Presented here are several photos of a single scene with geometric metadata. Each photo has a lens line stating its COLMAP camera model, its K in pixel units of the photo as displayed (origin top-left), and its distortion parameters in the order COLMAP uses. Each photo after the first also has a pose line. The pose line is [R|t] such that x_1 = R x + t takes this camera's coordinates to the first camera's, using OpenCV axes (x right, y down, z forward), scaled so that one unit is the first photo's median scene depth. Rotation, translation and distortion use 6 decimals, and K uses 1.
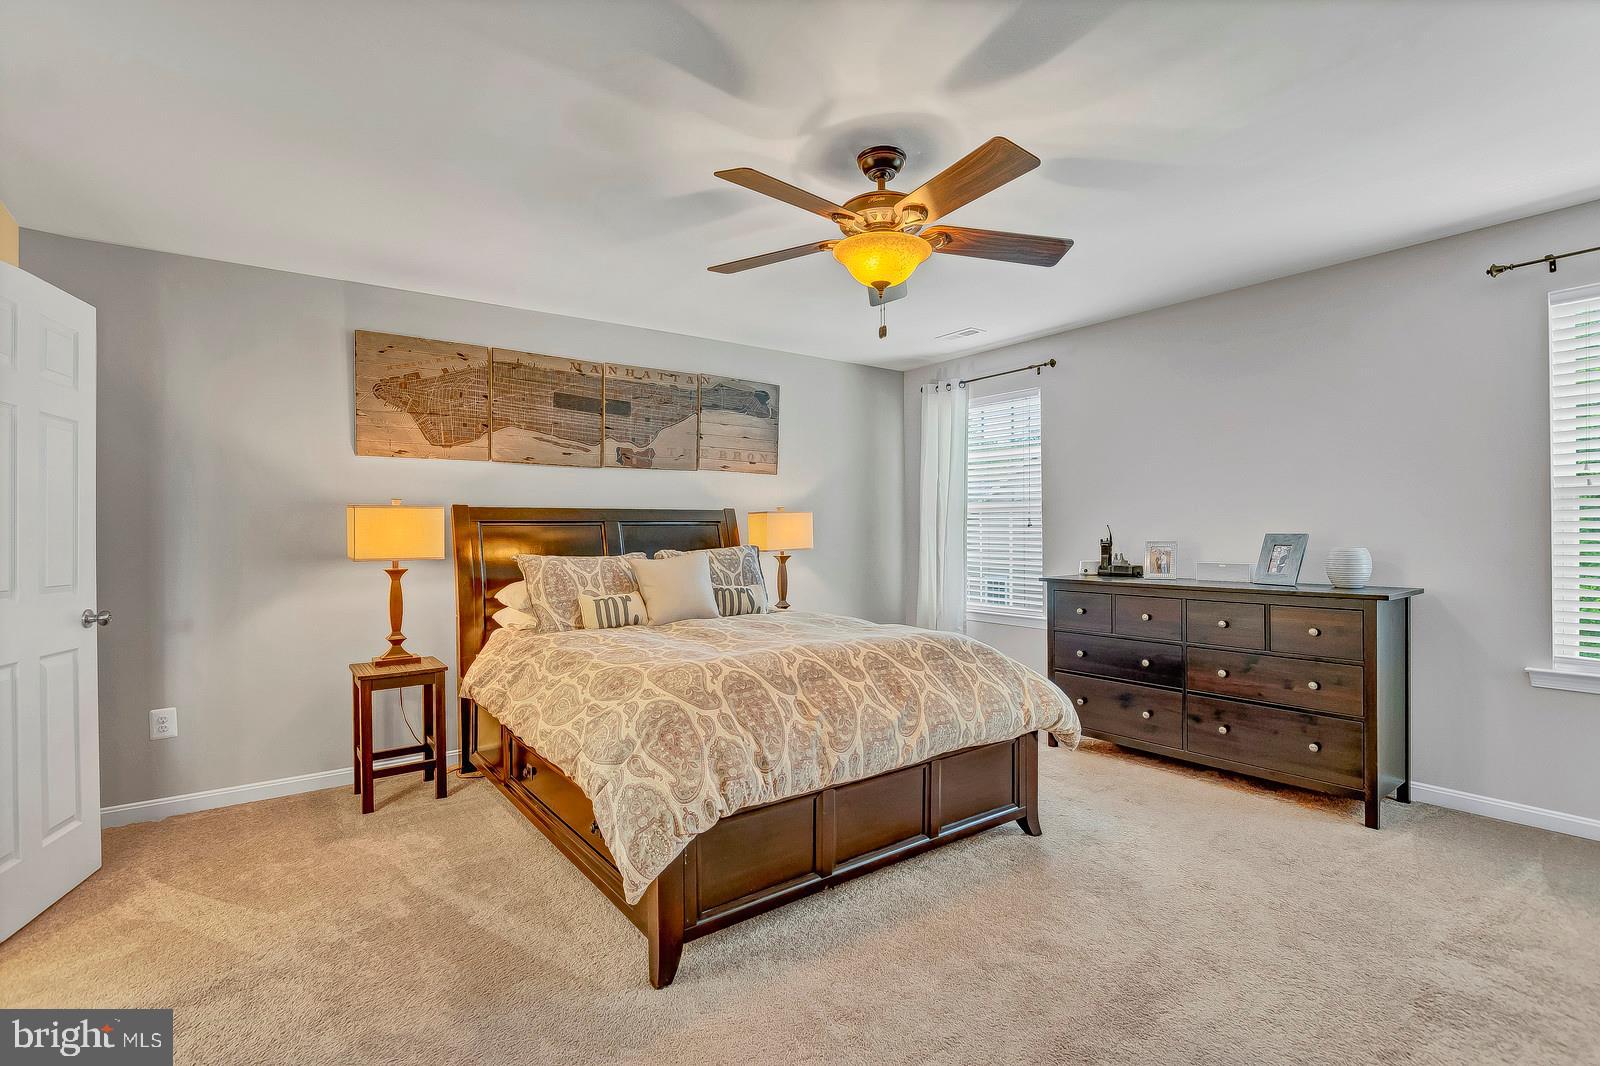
lens RADIAL K [[737.0, 0, 809.5], [0, 737.0, 528.8], [0, 0, 1]] dist [0.000598, 0.000051]
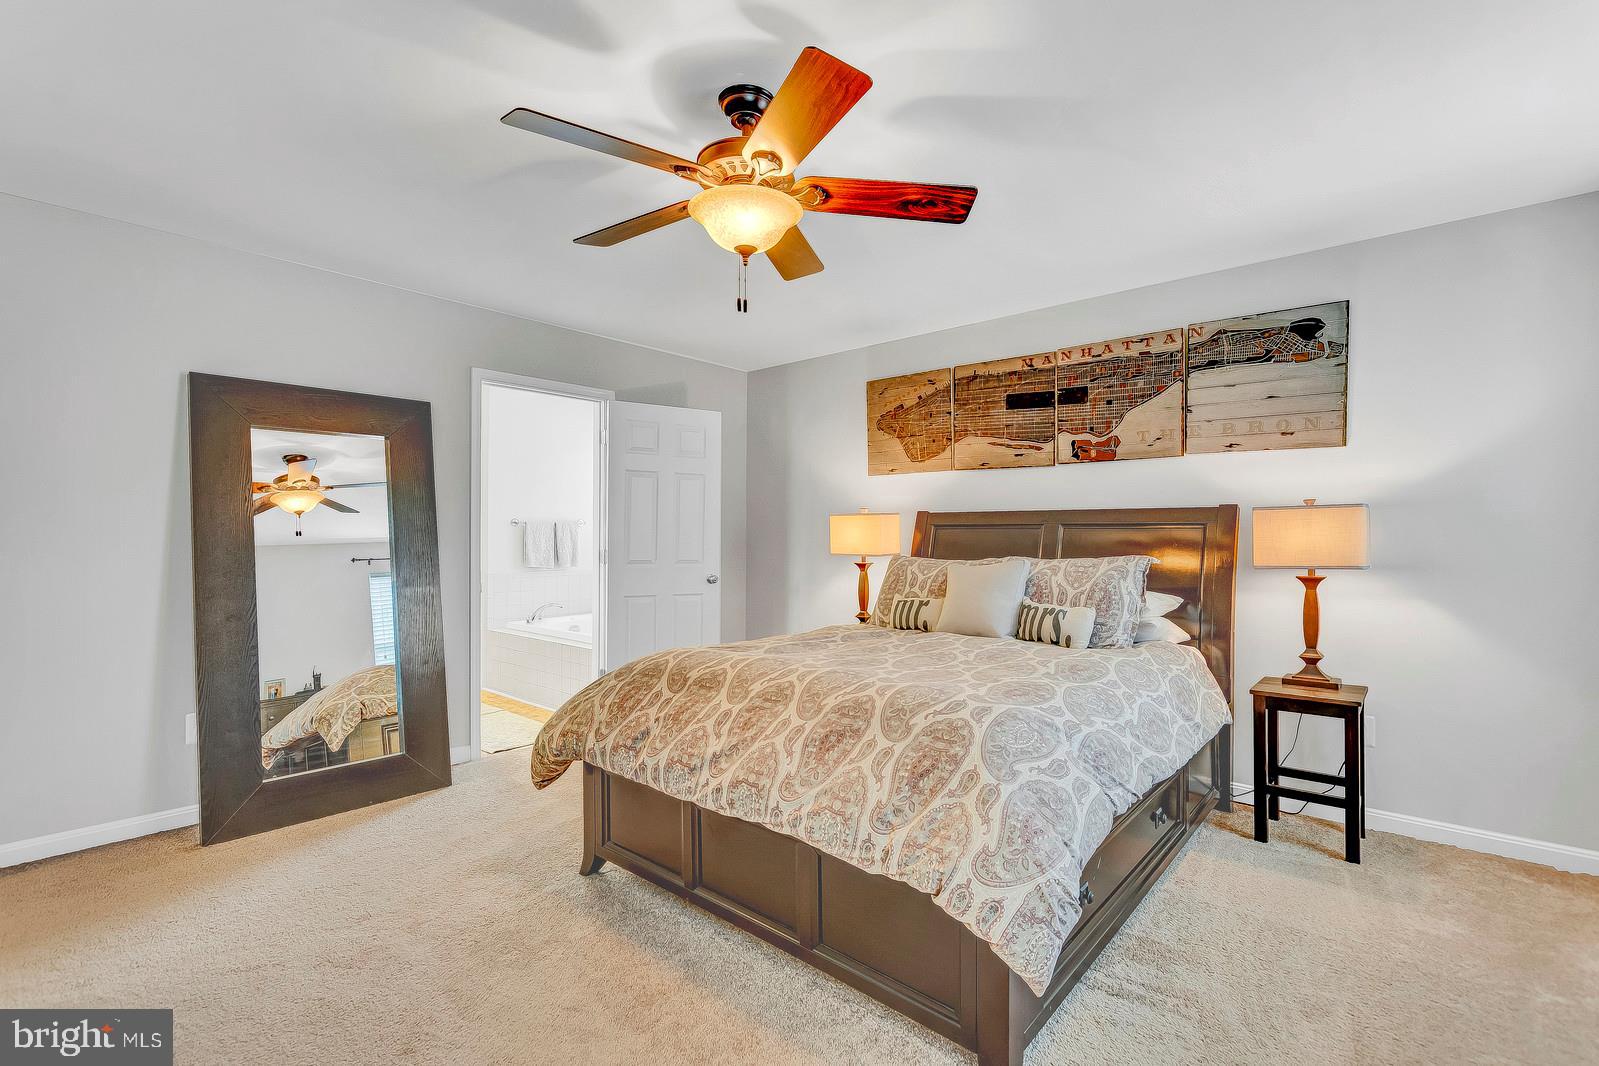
lens RADIAL K [[736.5, 0, 810.6], [0, 736.5, 532.9], [0, 0, 1]] dist [0.000598, 0.000051]
pose [[0.208569, 0.005022, -0.977995, 0.550648], [-0.005225, 0.999978, 0.004020, -0.001993], [0.977994, 0.004271, 0.208590, 0.520386]]
